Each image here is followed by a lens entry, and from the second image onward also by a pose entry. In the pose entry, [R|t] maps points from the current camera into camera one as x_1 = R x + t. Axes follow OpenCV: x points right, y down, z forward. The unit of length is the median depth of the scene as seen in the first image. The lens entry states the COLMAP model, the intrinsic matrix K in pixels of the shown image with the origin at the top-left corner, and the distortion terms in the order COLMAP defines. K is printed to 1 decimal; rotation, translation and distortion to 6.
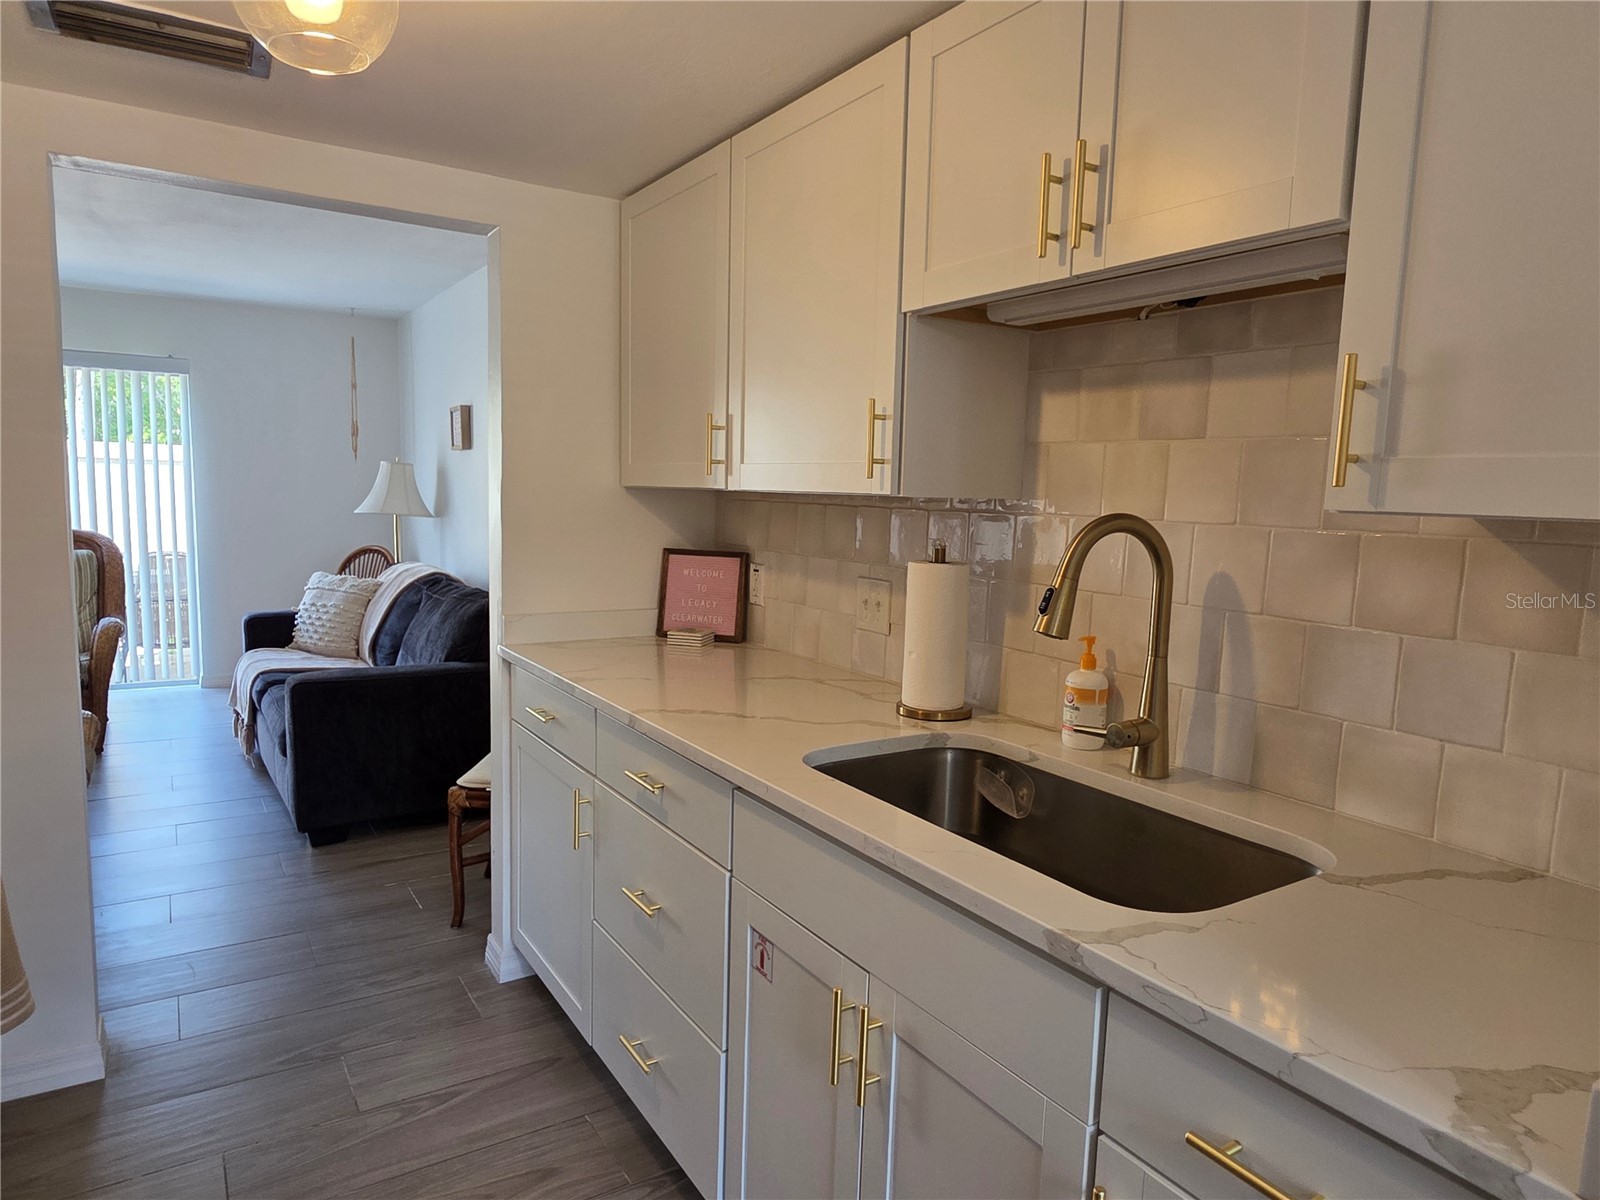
lens RADIAL K [[991.6, 0, 813.4], [0, 991.6, 606.4], [0, 0, 1]] dist [0.002918, -0.003822]
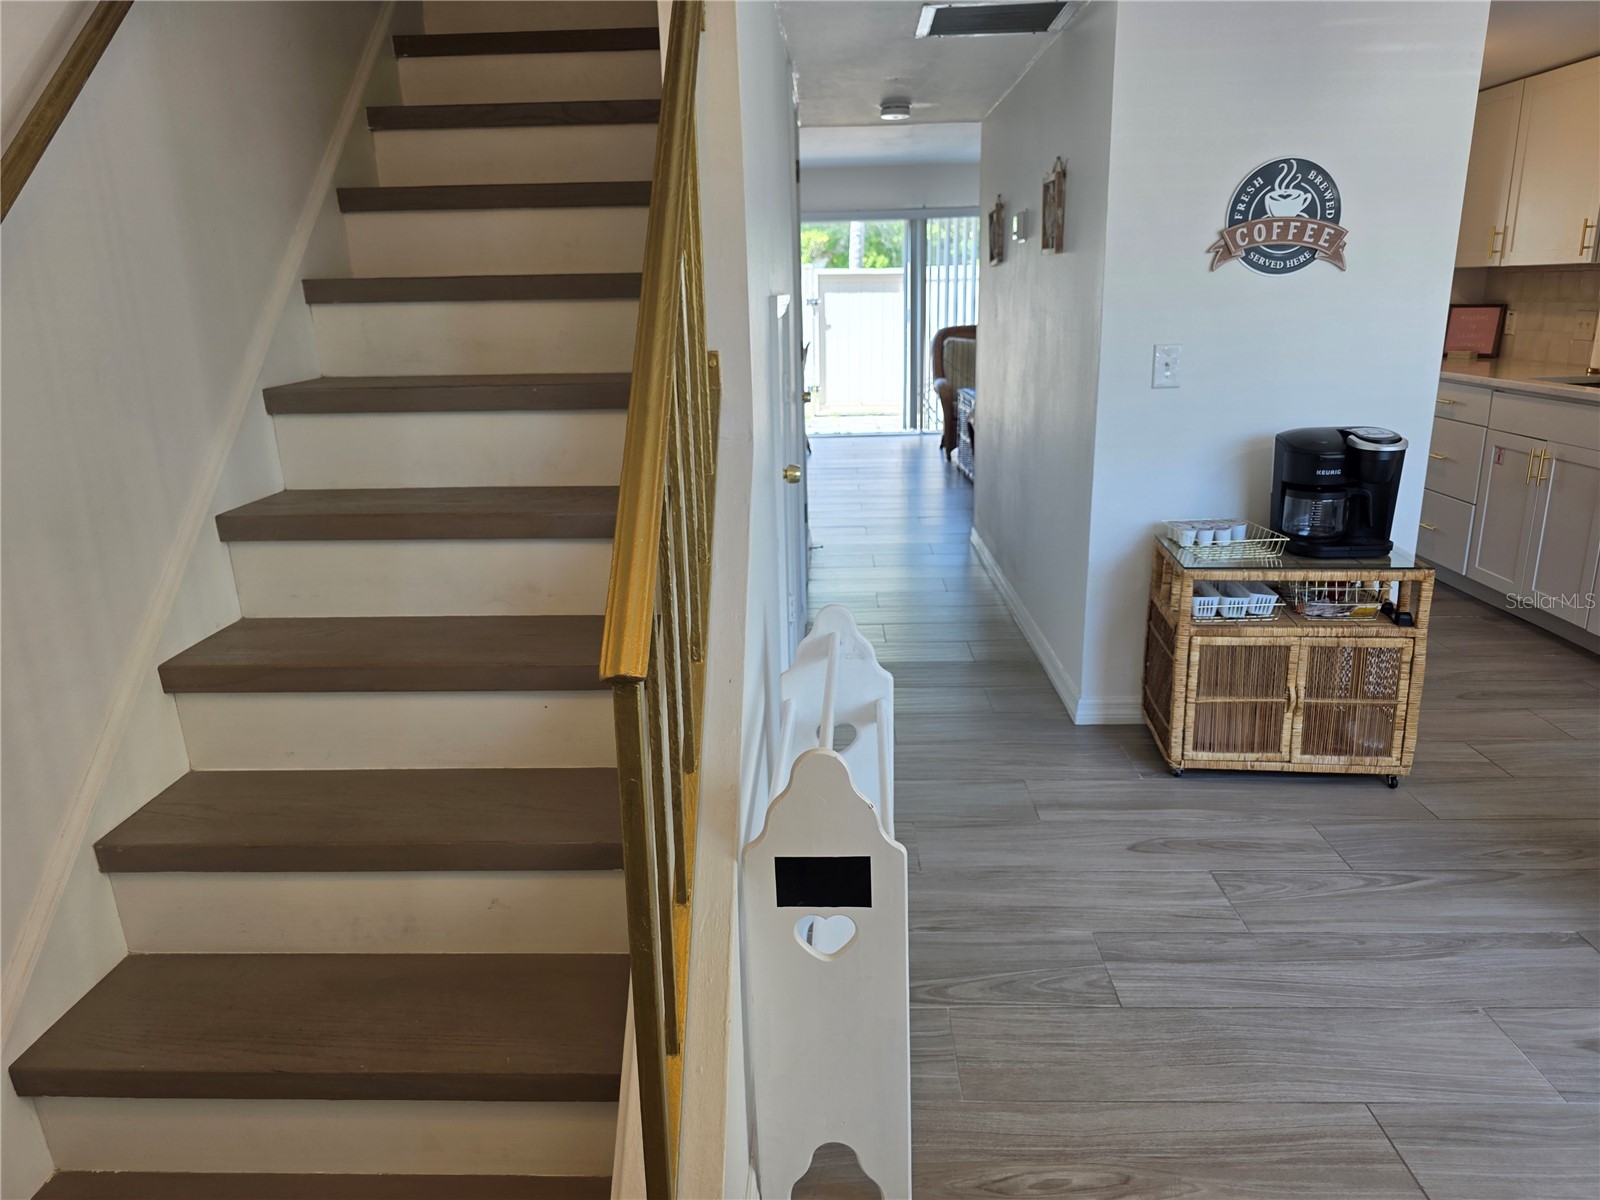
lens RADIAL K [[1096.0, 0, 798.5], [0, 1096.0, 607.2], [0, 0, 1]] dist [0.049382, -0.041539]
pose [[0.821605, 0.105990, -0.560118, 0.065746], [-0.015120, 0.986269, 0.164451, 0.180651], [0.569857, -0.126645, 0.811926, -1.449783]]
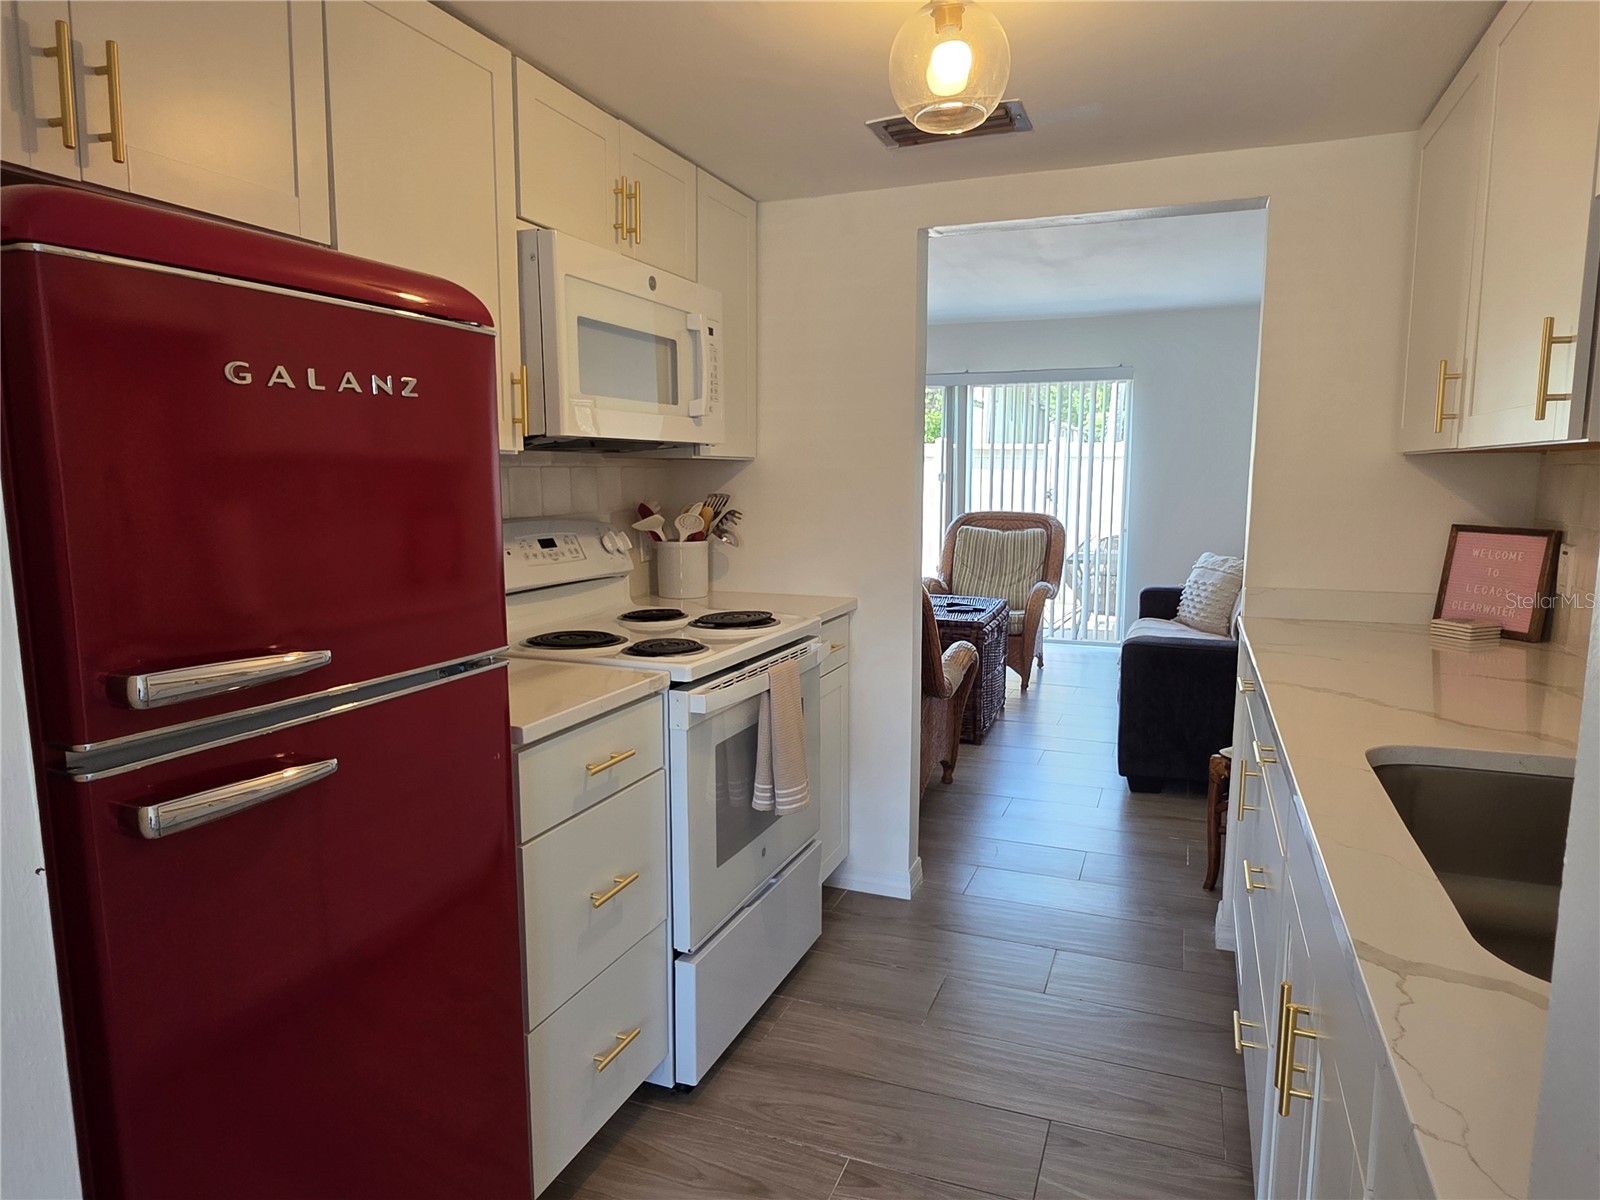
lens RADIAL K [[991.6, 0, 813.4], [0, 991.6, 606.4], [0, 0, 1]] dist [0.002918, -0.003822]
pose [[0.590670, 0.078810, -0.803056, 0.244384], [-0.074185, 0.996308, 0.043211, 0.017836], [0.803496, 0.034051, 0.594335, 0.053392]]
